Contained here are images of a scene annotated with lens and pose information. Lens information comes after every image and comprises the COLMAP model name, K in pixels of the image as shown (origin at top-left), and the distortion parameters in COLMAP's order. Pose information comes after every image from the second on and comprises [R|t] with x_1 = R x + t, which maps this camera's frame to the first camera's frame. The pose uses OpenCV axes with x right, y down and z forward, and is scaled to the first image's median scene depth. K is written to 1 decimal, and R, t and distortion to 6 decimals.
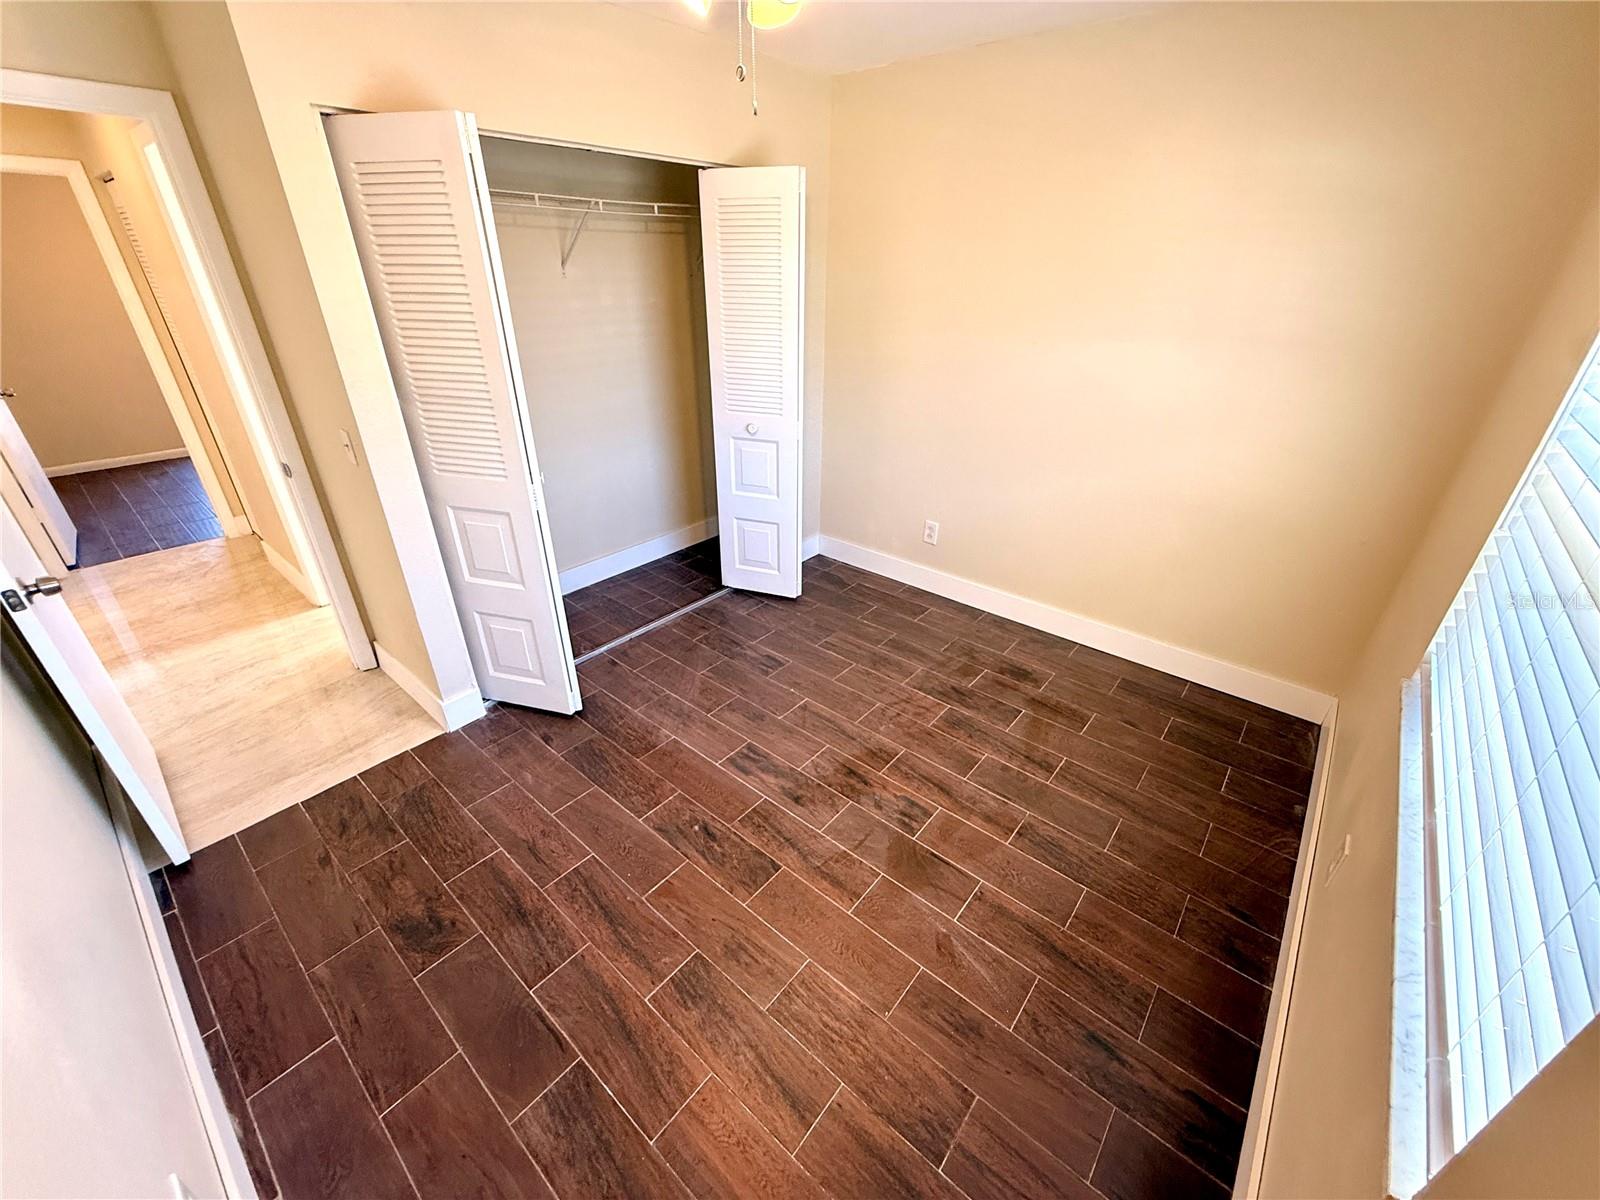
lens RADIAL K [[640.4, 0, 797.5], [0, 640.4, 600.1], [0, 0, 1]] dist [-0.000051, 0.000200]
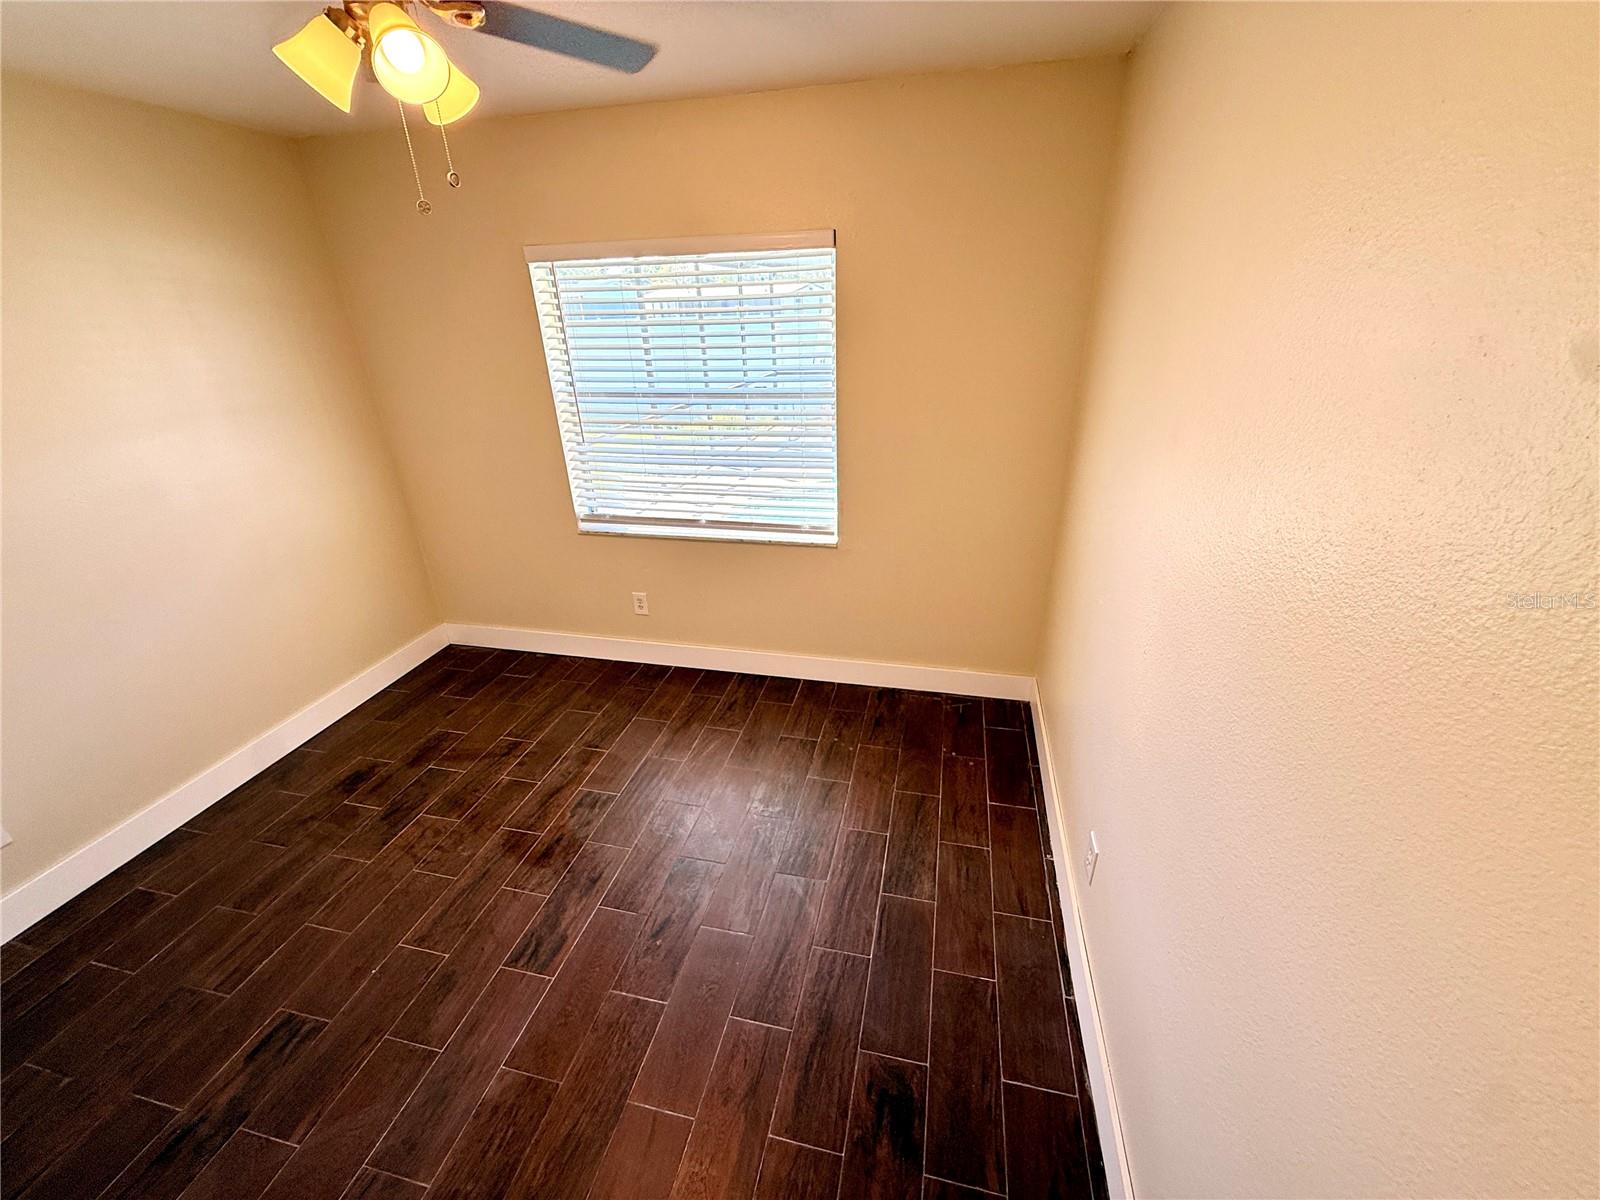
lens RADIAL K [[640.4, 0, 803.4], [0, 640.4, 604.5], [0, 0, 1]] dist [-0.000051, 0.000200]
pose [[-0.463902, -0.374213, 0.802969, -0.710337], [0.434803, 0.693538, 0.574414, -0.367743], [-0.771843, 0.615605, -0.159025, 0.600578]]
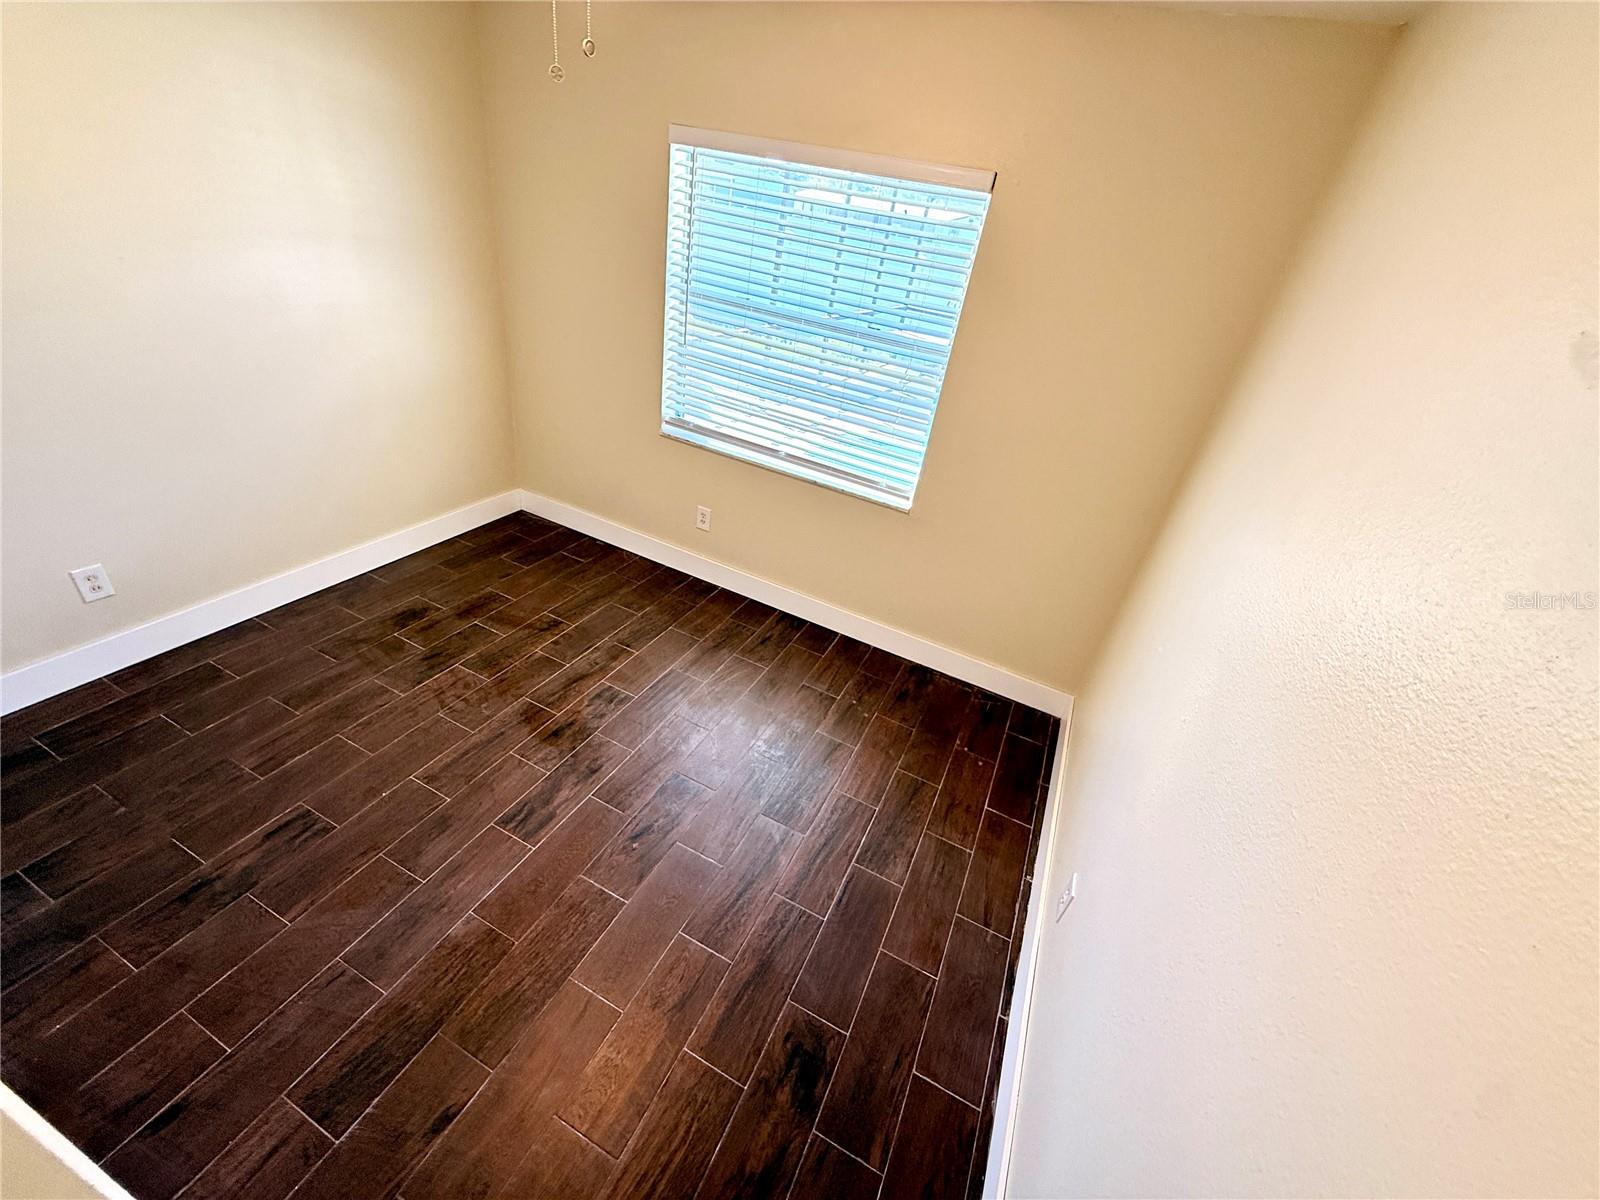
lens RADIAL K [[640.4, 0, 801.5], [0, 640.4, 605.8], [0, 0, 1]] dist [-0.000051, 0.000200]
pose [[-0.261904, -0.551797, 0.791787, -0.692674], [0.310248, 0.728738, 0.610480, -0.369815], [-0.913867, 0.405537, -0.019665, 0.561253]]
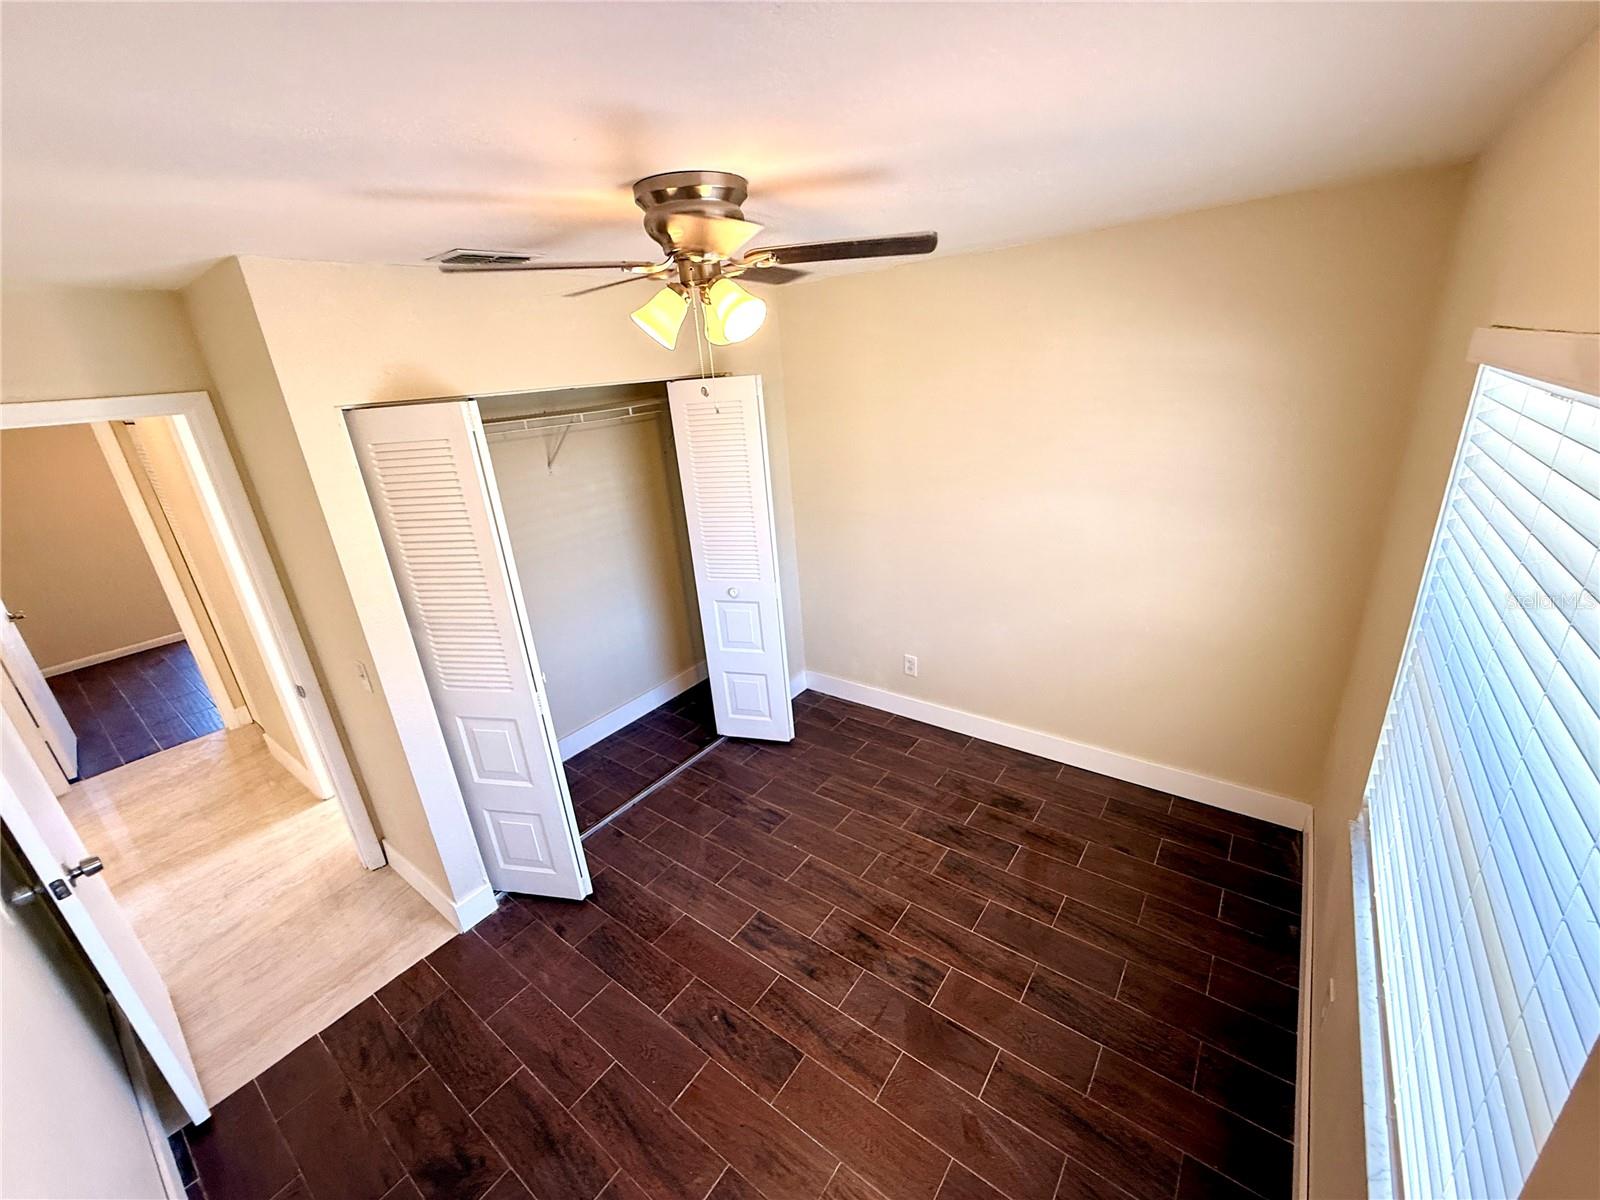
lens RADIAL K [[640.4, 0, 796.5], [0, 640.4, 600.9], [0, 0, 1]] dist [-0.000051, 0.000200]
pose [[0.994784, -0.099121, 0.024093, 0.008944], [0.101443, 0.986097, -0.131614, -0.130500], [-0.010712, 0.133371, 0.991008, -0.082243]]
